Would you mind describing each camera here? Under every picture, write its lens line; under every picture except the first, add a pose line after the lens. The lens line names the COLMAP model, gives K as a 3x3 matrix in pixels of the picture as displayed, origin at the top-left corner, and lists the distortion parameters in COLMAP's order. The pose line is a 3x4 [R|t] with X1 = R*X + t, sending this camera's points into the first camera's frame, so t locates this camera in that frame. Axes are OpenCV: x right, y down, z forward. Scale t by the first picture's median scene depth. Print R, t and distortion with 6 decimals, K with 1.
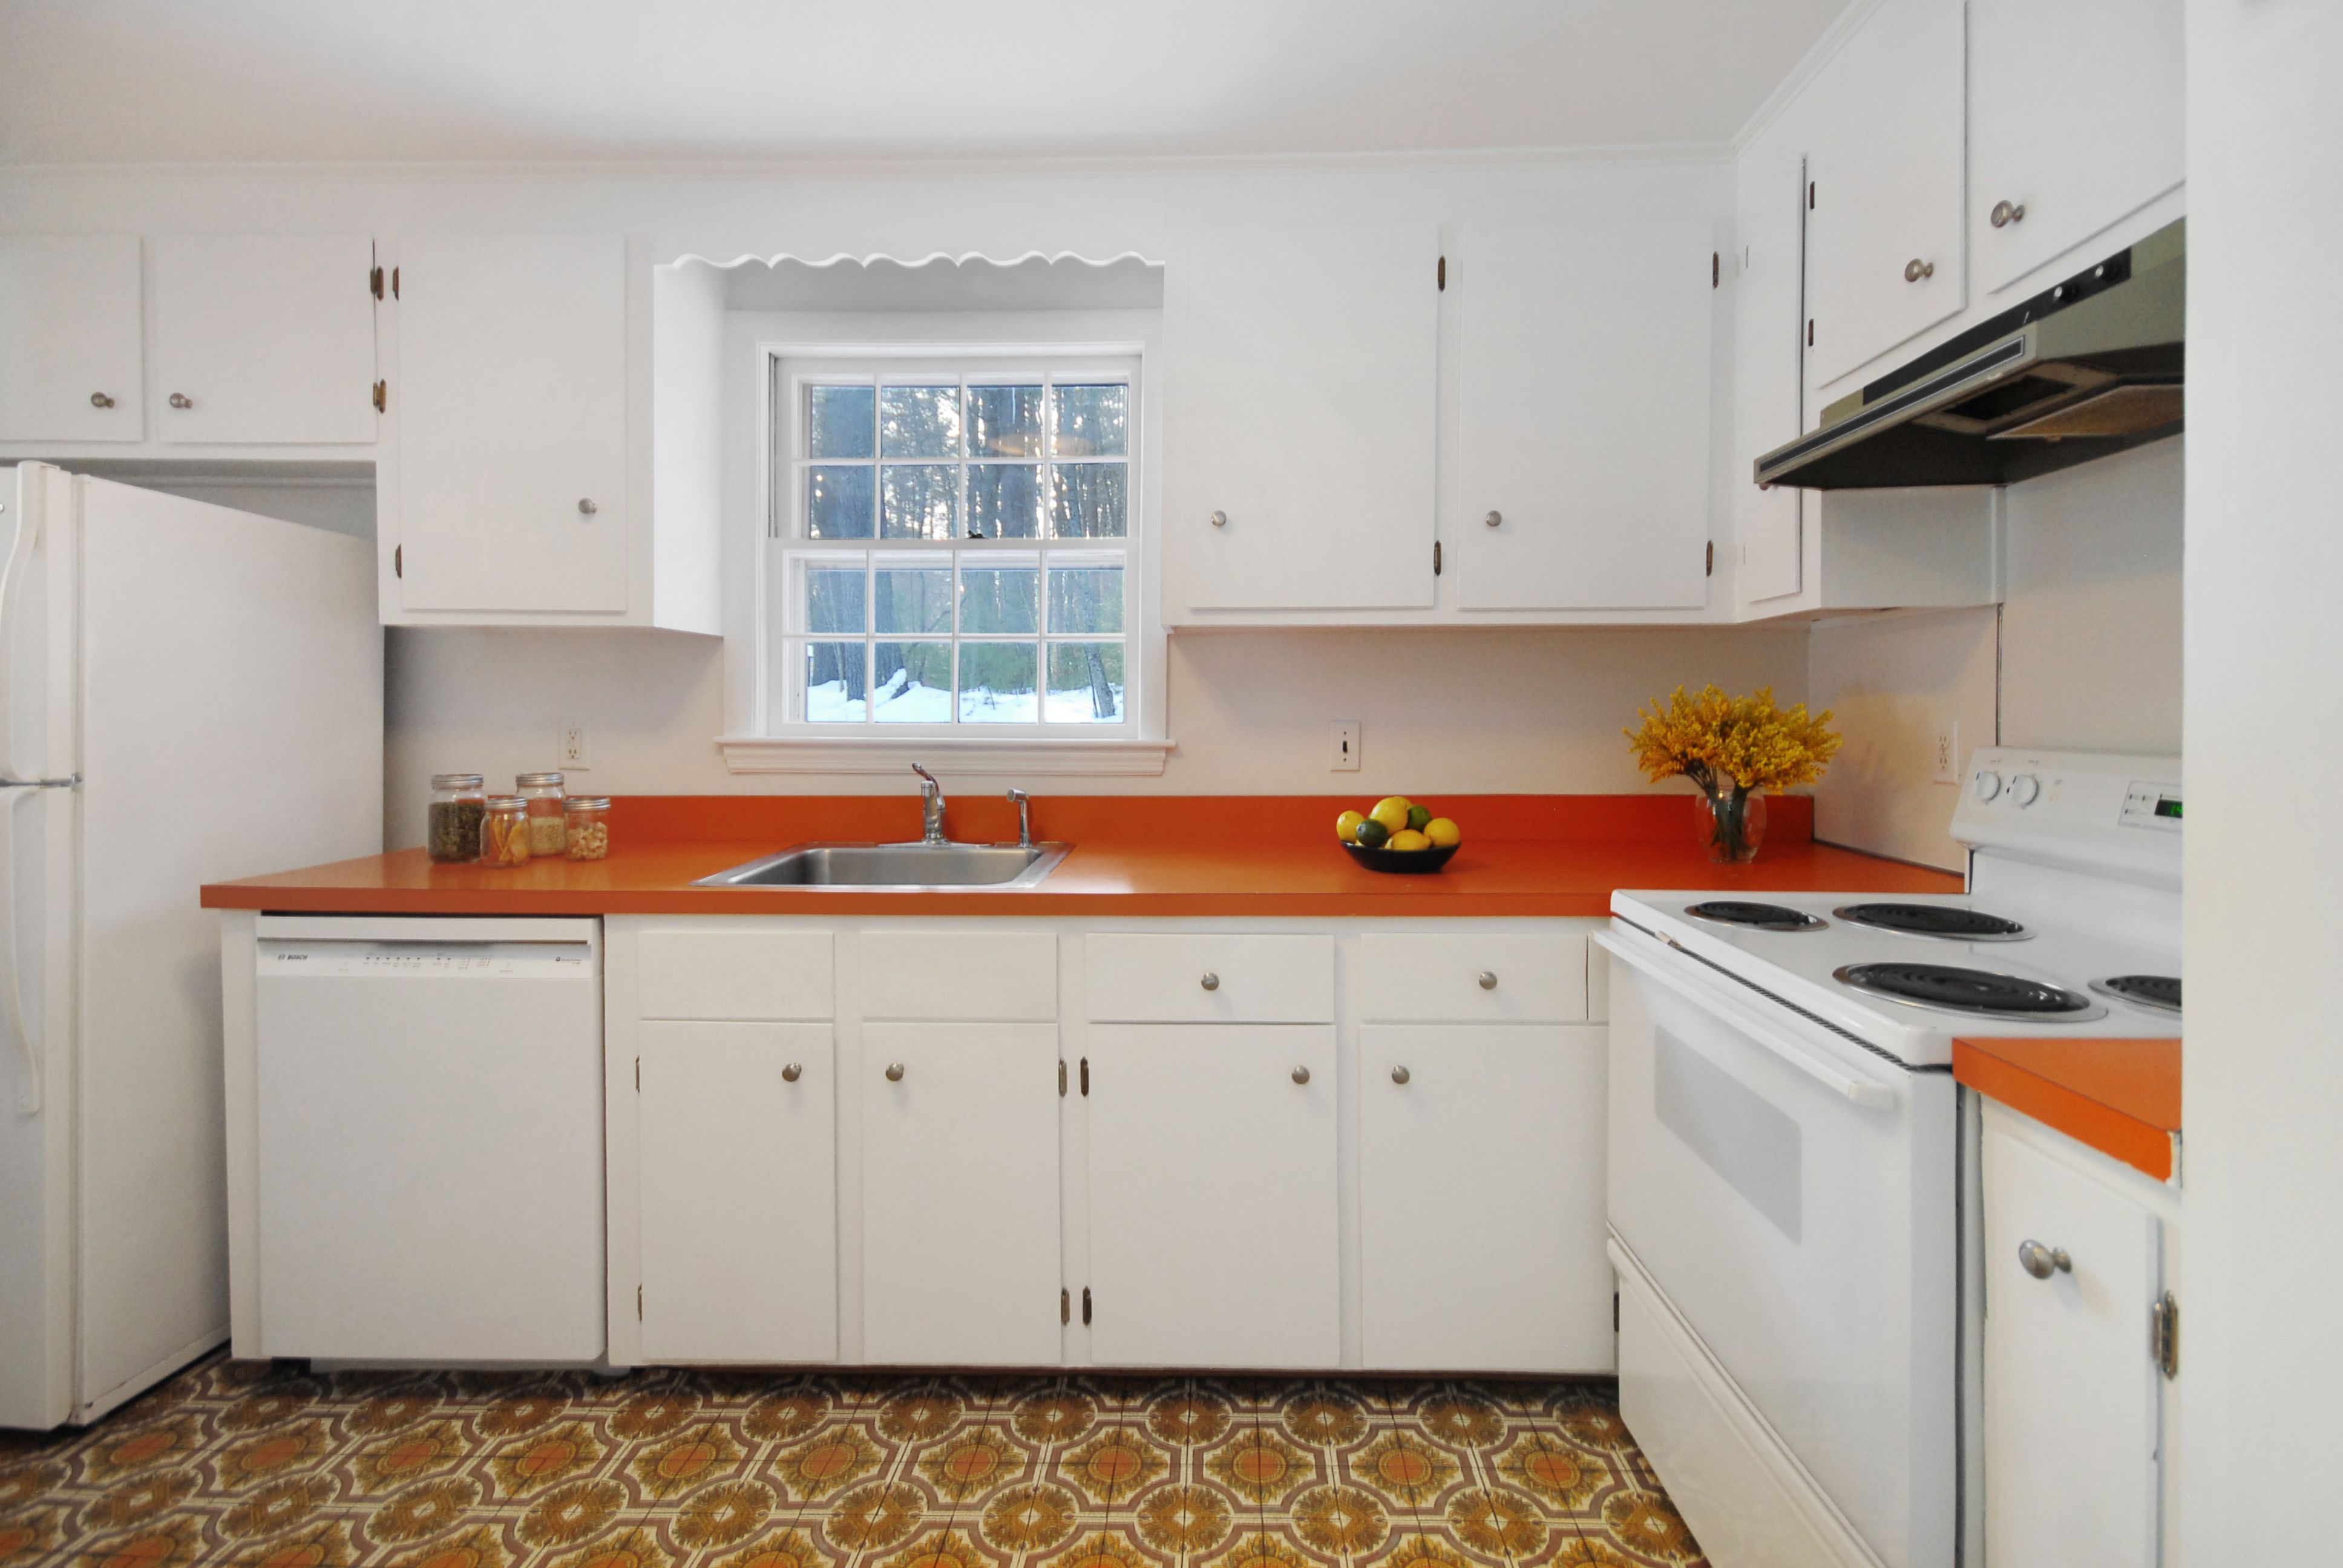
lens RADIAL K [[1067.7, 0, 1174.8], [0, 1067.7, 722.6], [0, 0, 1]] dist [0.101252, -0.027753]
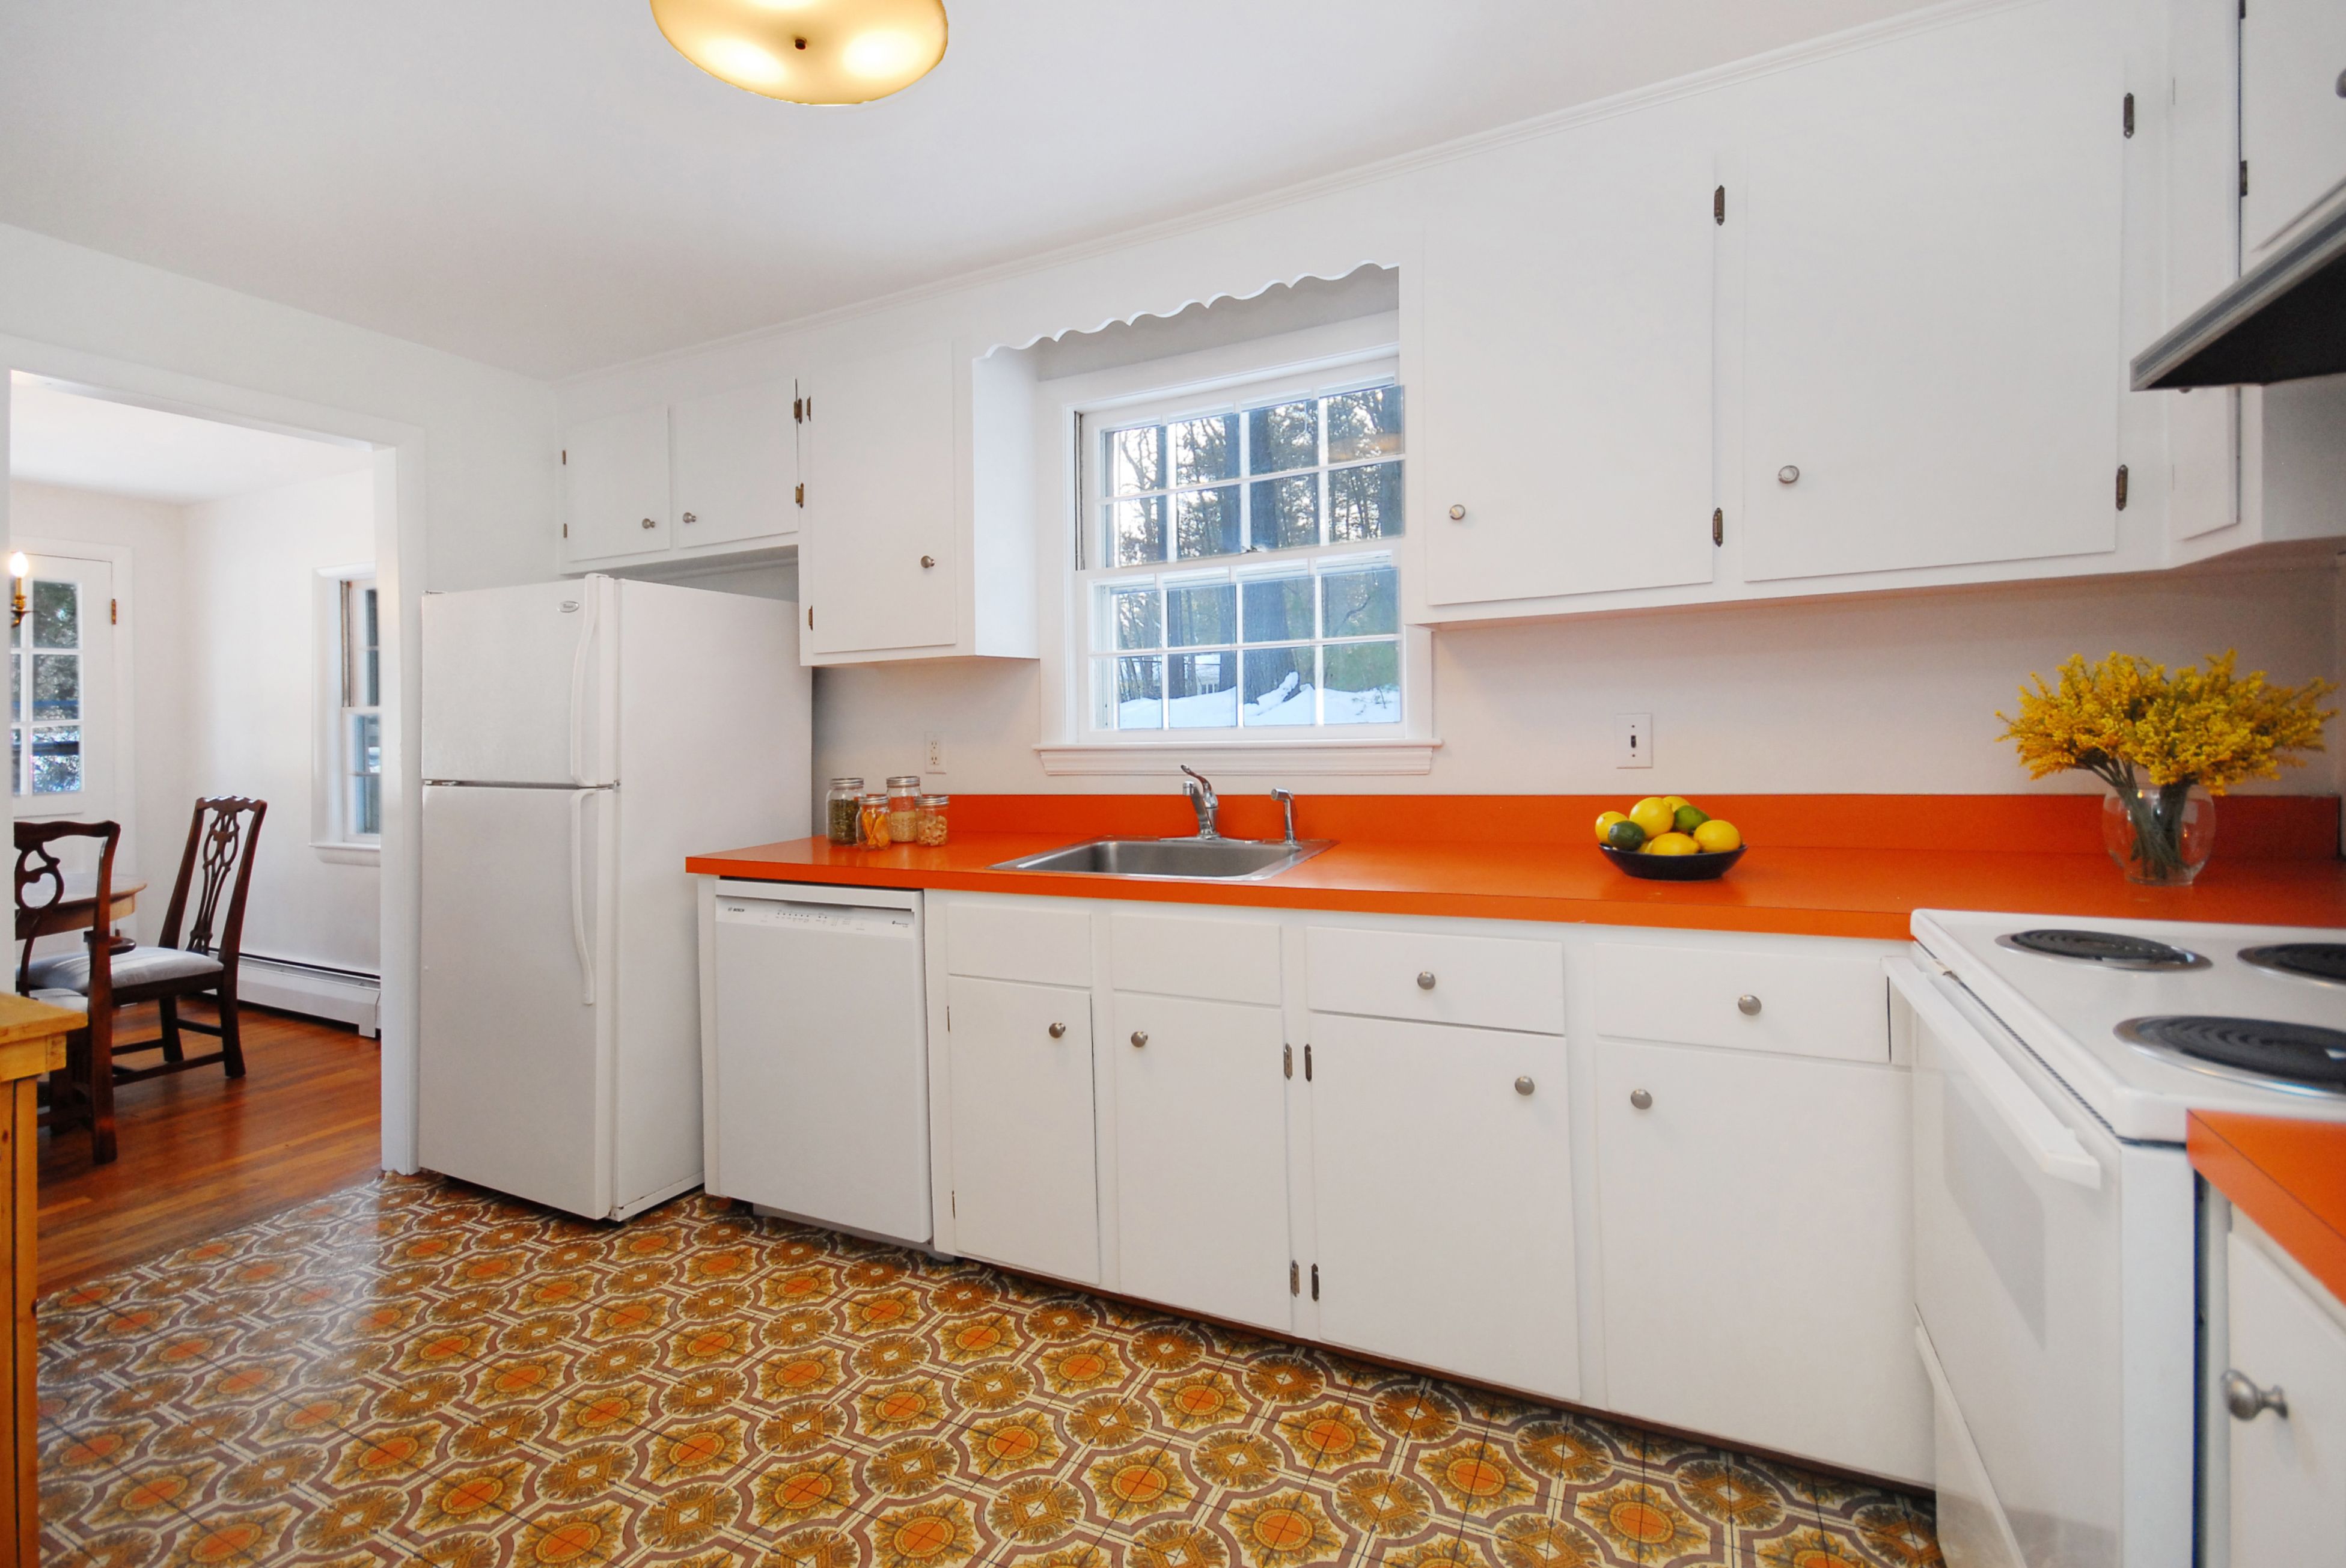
lens RADIAL K [[1069.2, 0, 1176.4], [0, 1069.2, 722.5], [0, 0, 1]] dist [0.101252, -0.027753]
pose [[0.914421, -0.029146, -0.403715, 0.243961], [0.030128, 0.999538, -0.003923, -0.002051], [0.403643, -0.008576, 0.914877, -0.006250]]
